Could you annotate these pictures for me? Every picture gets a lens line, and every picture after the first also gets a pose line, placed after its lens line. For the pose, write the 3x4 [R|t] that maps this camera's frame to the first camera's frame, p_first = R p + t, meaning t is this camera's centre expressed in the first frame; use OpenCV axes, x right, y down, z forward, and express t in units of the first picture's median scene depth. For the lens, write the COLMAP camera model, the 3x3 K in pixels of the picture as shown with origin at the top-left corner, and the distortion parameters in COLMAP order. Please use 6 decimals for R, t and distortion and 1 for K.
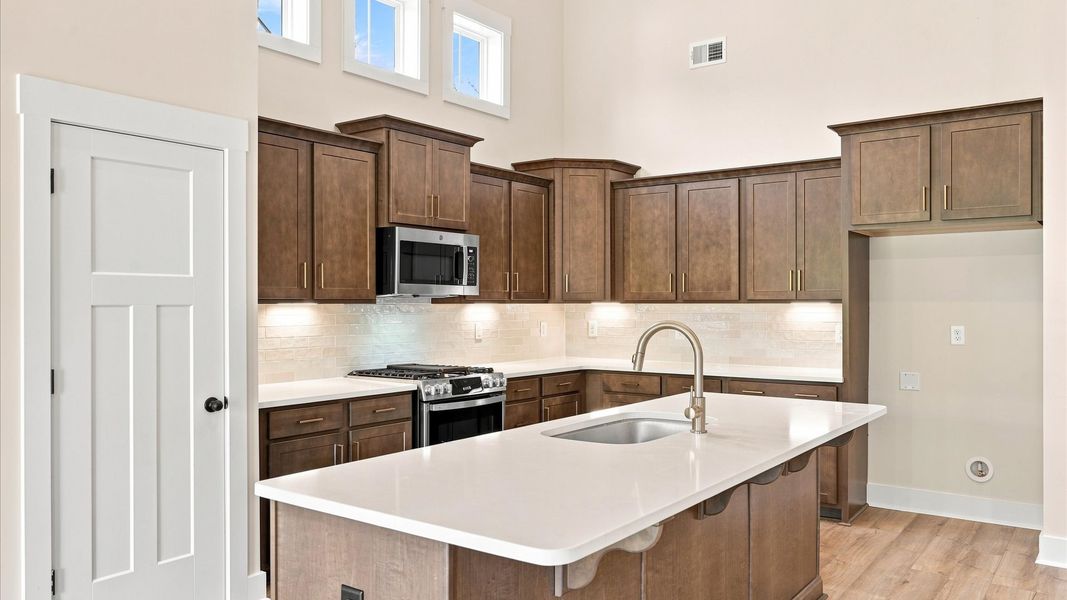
lens RADIAL K [[795.4, 0, 535.8], [0, 795.4, 295.2], [0, 0, 1]] dist [-0.025706, 0.014246]
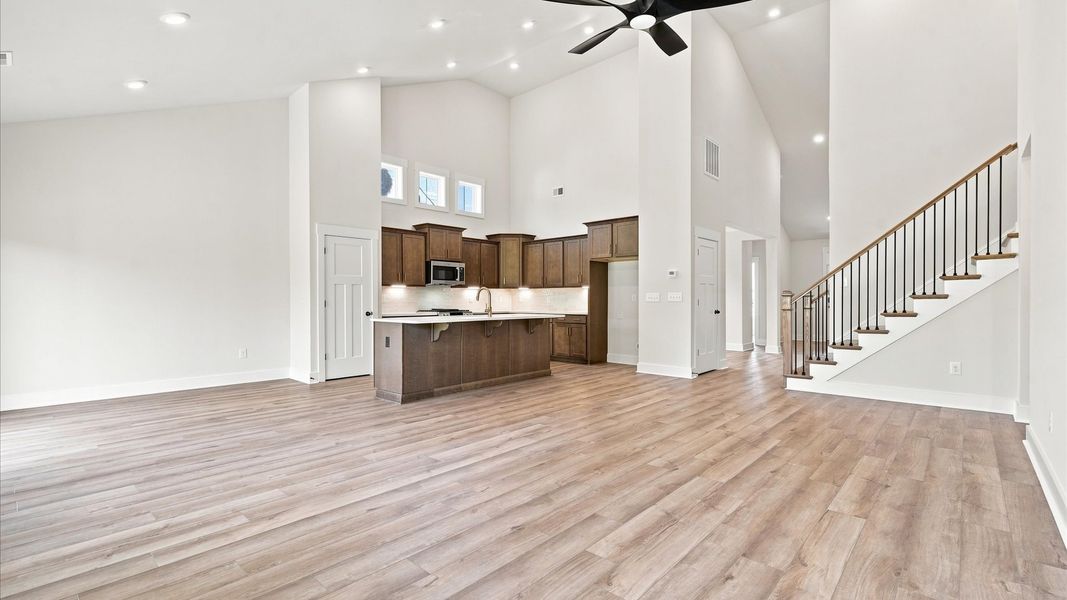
lens RADIAL K [[478.3, 0, 532.0], [0, 478.3, 299.3], [0, 0, 1]] dist [-0.000318, 0.000726]
pose [[0.994513, -0.002305, -0.104589, 0.343274], [0.002764, 0.999987, 0.004240, 0.045374], [0.104578, -0.004506, 0.994507, -0.658005]]
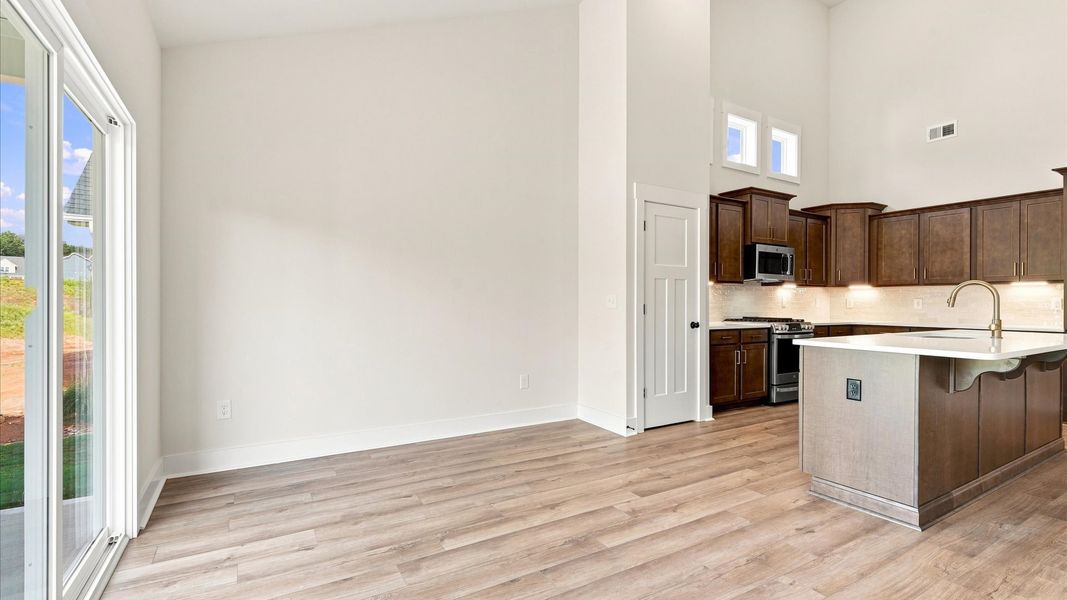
lens RADIAL K [[478.3, 0, 534.0], [0, 478.3, 301.3], [0, 0, 1]] dist [-0.000318, 0.000726]
pose [[0.922392, 0.004401, -0.386229, -0.201375], [-0.002087, 0.999977, 0.006412, 0.042827], [0.386249, -0.005108, 0.922381, -0.262414]]
